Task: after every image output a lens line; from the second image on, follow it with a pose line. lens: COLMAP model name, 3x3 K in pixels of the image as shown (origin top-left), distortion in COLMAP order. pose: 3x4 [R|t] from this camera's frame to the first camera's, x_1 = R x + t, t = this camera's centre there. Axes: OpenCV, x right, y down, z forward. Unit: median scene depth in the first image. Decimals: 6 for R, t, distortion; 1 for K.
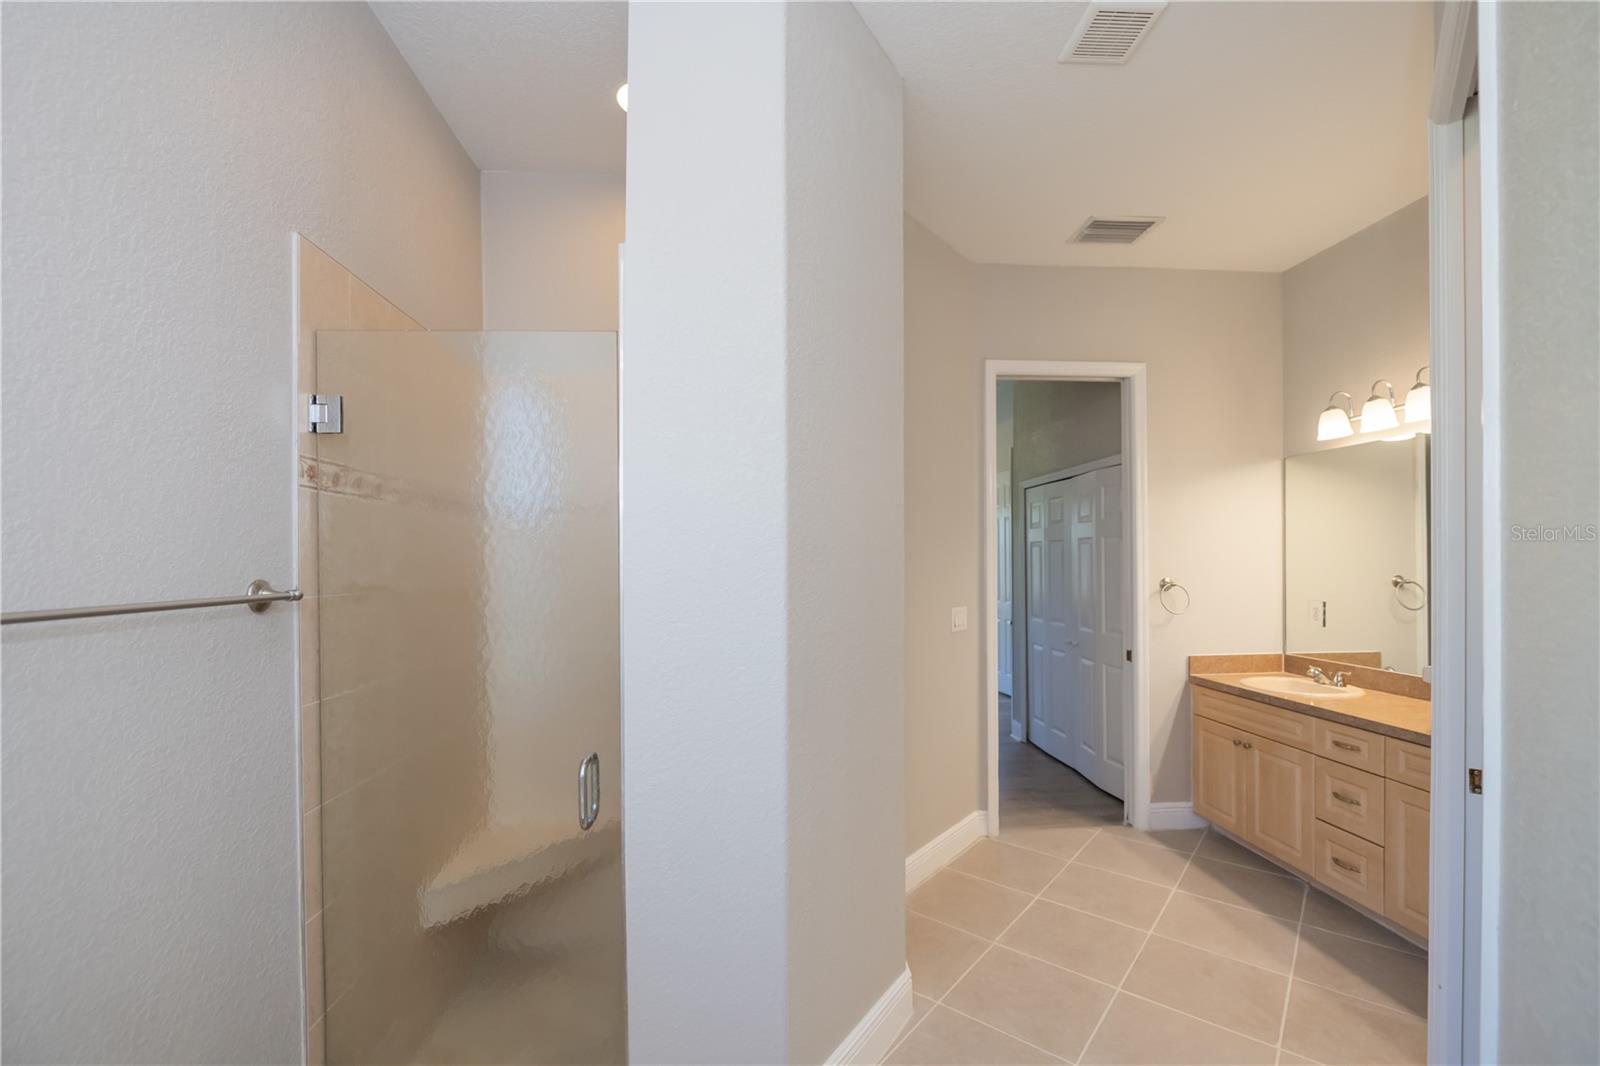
lens RADIAL K [[636.8, 0, 804.7], [0, 636.8, 564.4], [0, 0, 1]] dist [-0.001069, -0.000808]
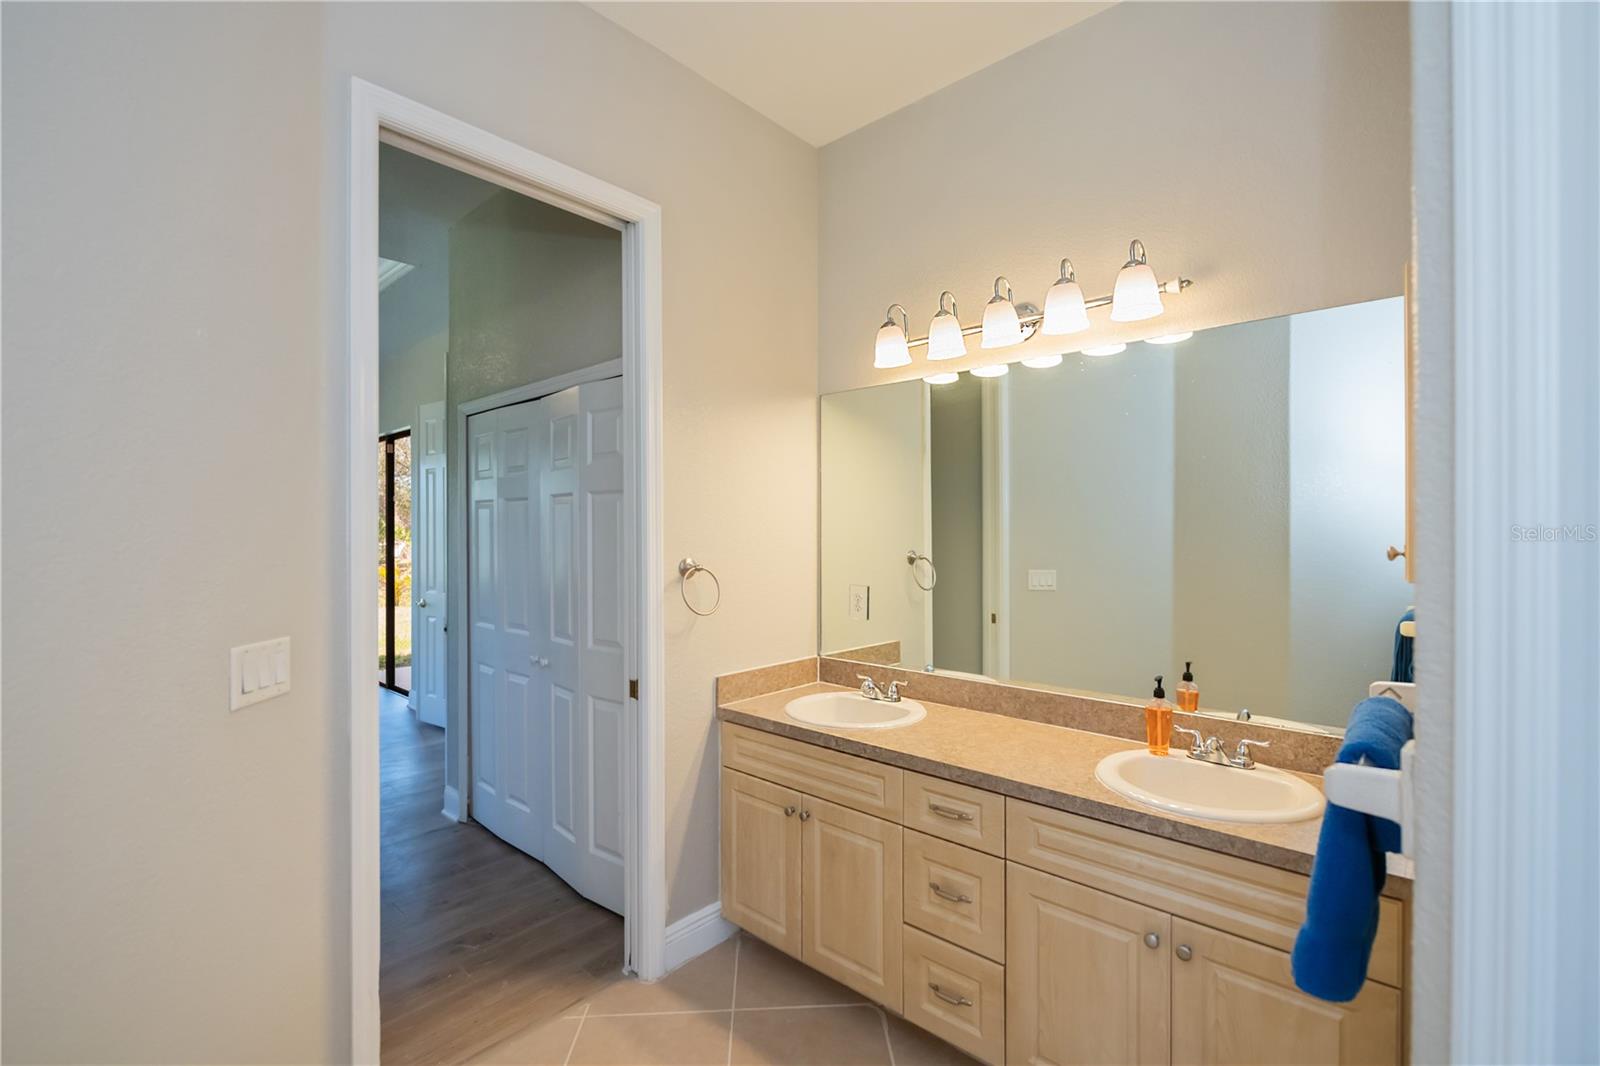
lens RADIAL K [[702.5, 0, 808.3], [0, 702.5, 534.7], [0, 0, 1]] dist [0.003567, -0.000232]
pose [[0.724798, 0.005797, 0.688937, 0.174250], [-0.002880, 0.999981, -0.005384, 0.000934], [-0.688955, 0.001918, 0.724802, 0.412130]]
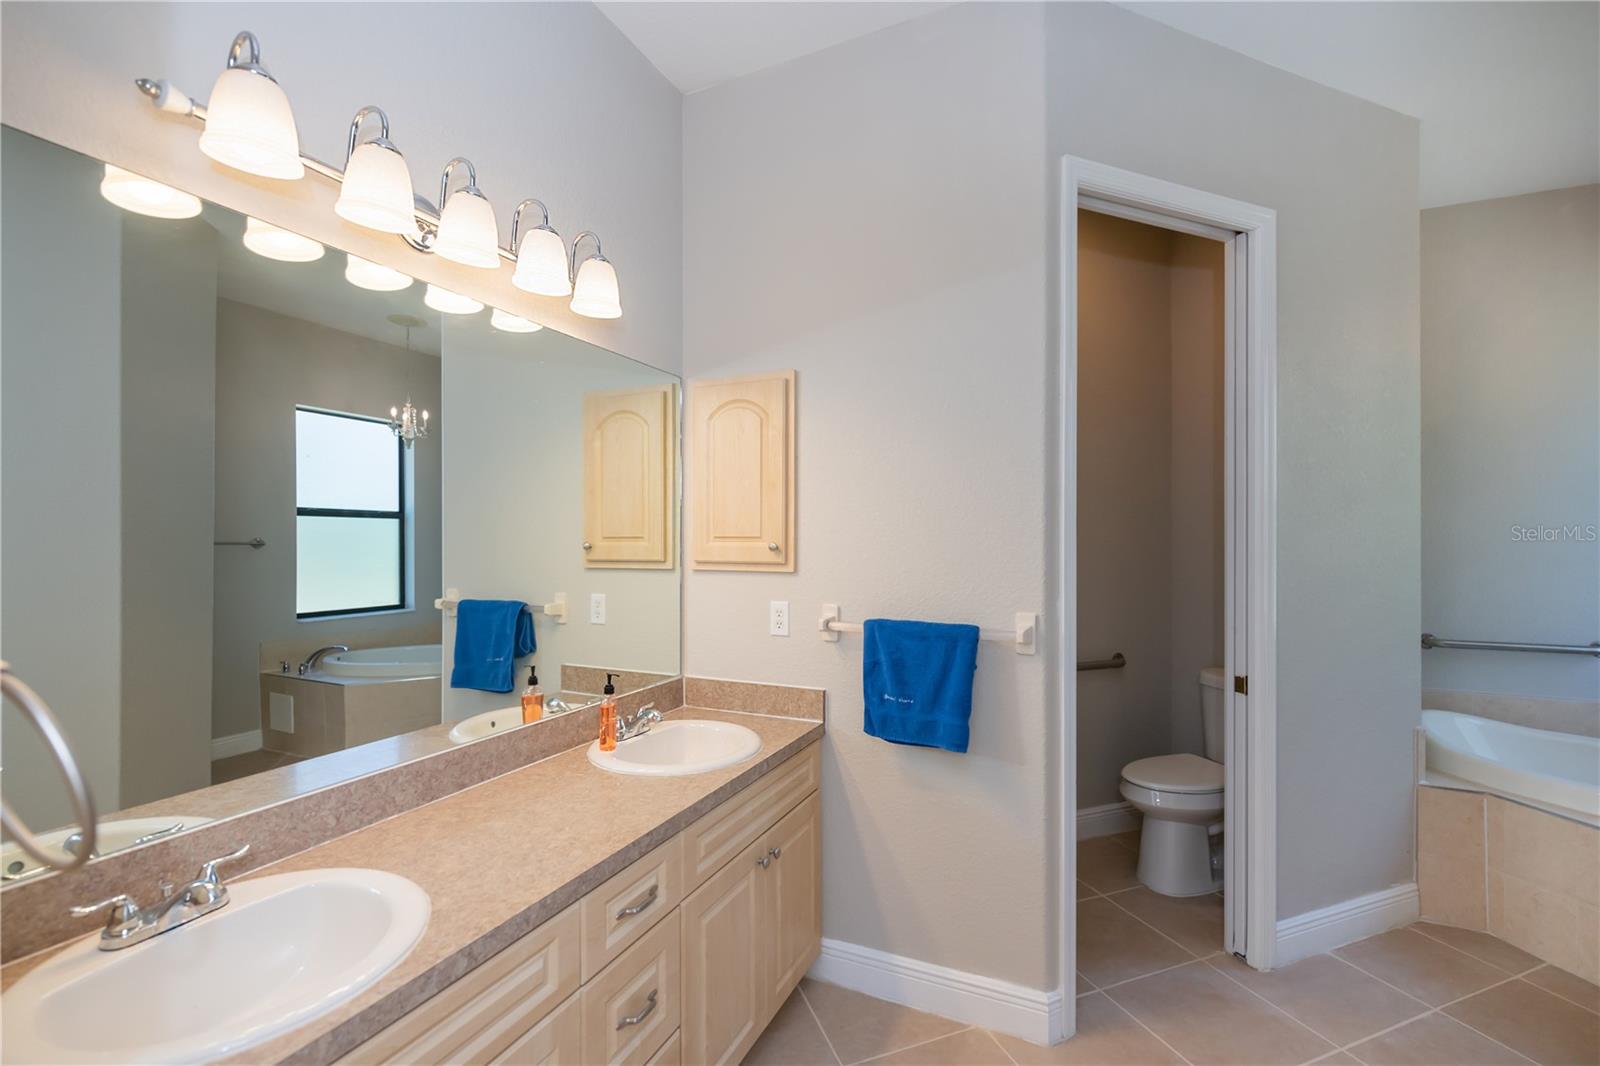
lens RADIAL K [[693.2, 0, 800.5], [0, 693.2, 531.5], [0, 0, 1]] dist [-0.020463, -0.000037]
pose [[-0.867279, 0.012295, 0.497671, 0.336495], [0.013451, 0.999909, -0.001263, -0.003014], [-0.497641, 0.005598, -0.867365, 1.011046]]
